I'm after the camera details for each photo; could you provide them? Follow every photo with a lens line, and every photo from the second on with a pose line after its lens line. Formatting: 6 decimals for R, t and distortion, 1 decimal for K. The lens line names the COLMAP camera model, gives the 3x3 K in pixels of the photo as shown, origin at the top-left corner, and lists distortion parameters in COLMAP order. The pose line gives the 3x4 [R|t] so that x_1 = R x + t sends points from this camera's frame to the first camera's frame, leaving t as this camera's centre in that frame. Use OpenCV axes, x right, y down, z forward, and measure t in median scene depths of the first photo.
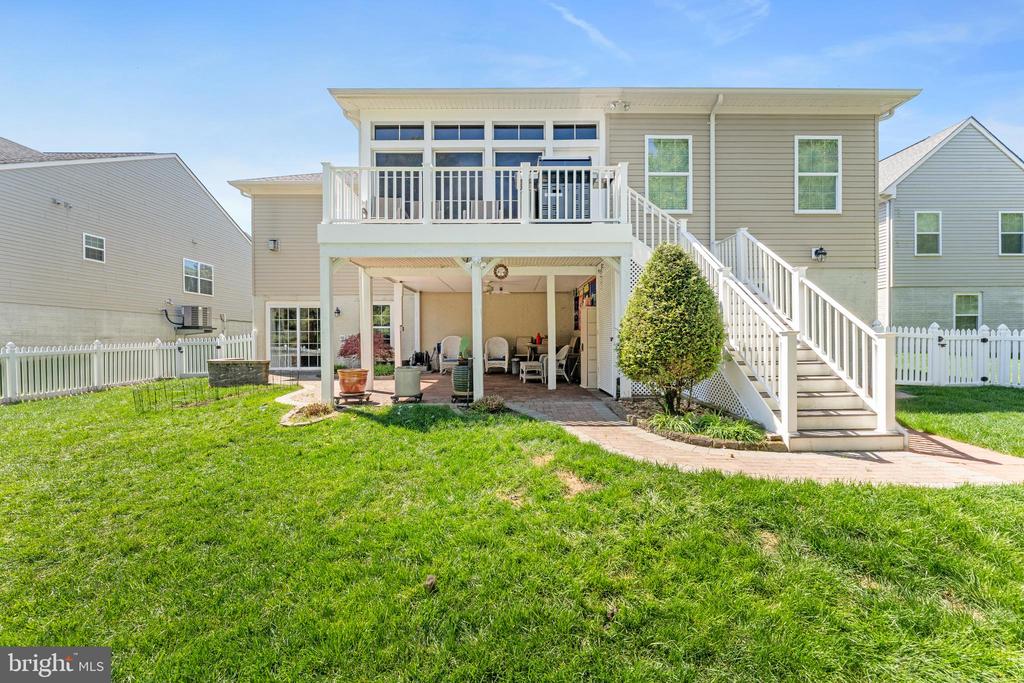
lens RADIAL K [[410.6, 0, 517.7], [0, 410.6, 343.2], [0, 0, 1]] dist [-0.000660, 0.000069]
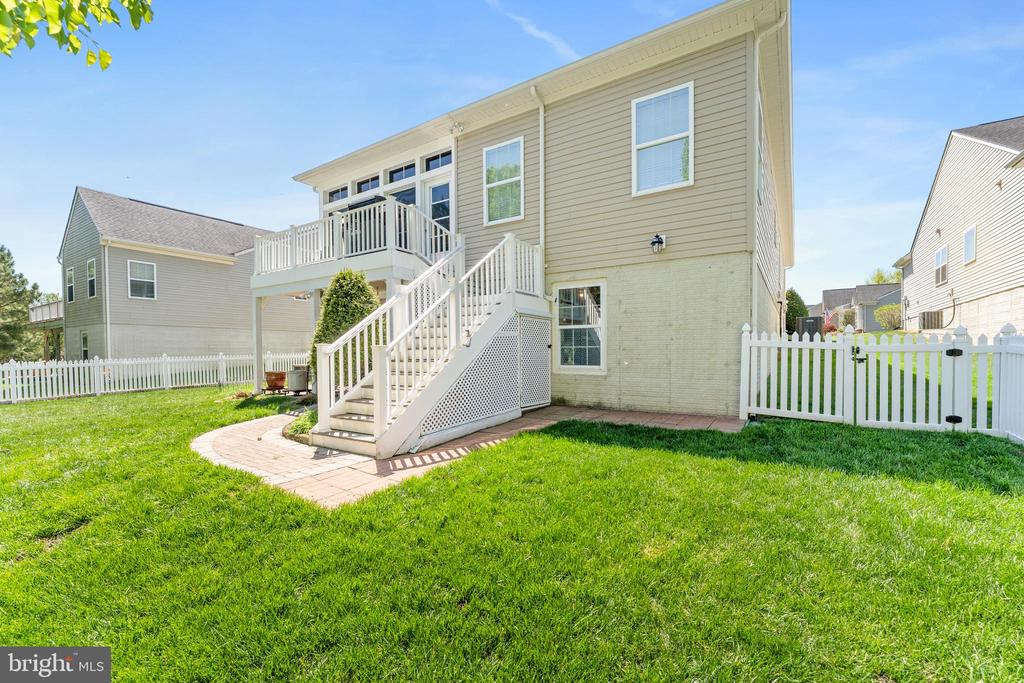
lens RADIAL K [[429.9, 0, 510.4], [0, 429.9, 363.8], [0, 0, 1]] dist [0.000912, 0.000090]
pose [[0.832175, 0.016442, -0.554270, 0.833694], [-0.005009, 0.999742, 0.022136, -0.001522], [0.554491, -0.015645, 0.832043, 0.129491]]
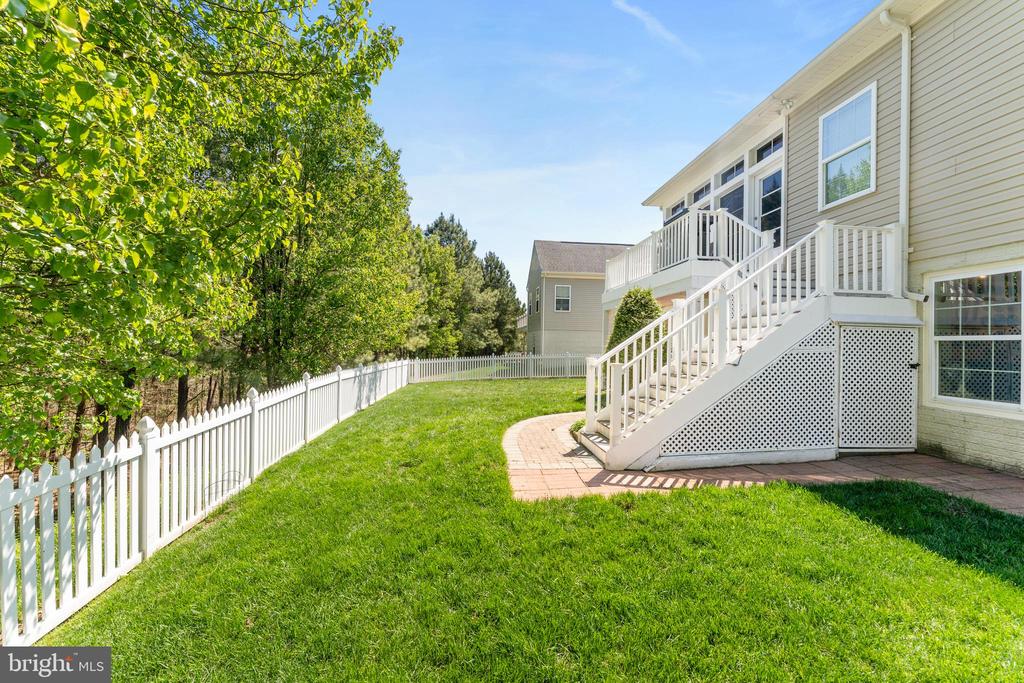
lens RADIAL K [[410.6, 0, 517.7], [0, 410.6, 343.2], [0, 0, 1]] dist [-0.000660, 0.000069]
pose [[0.091245, 0.004460, -0.995819, 0.931357], [-0.029523, 0.999563, 0.001772, -0.033758], [0.995391, 0.029237, 0.091337, 0.291768]]
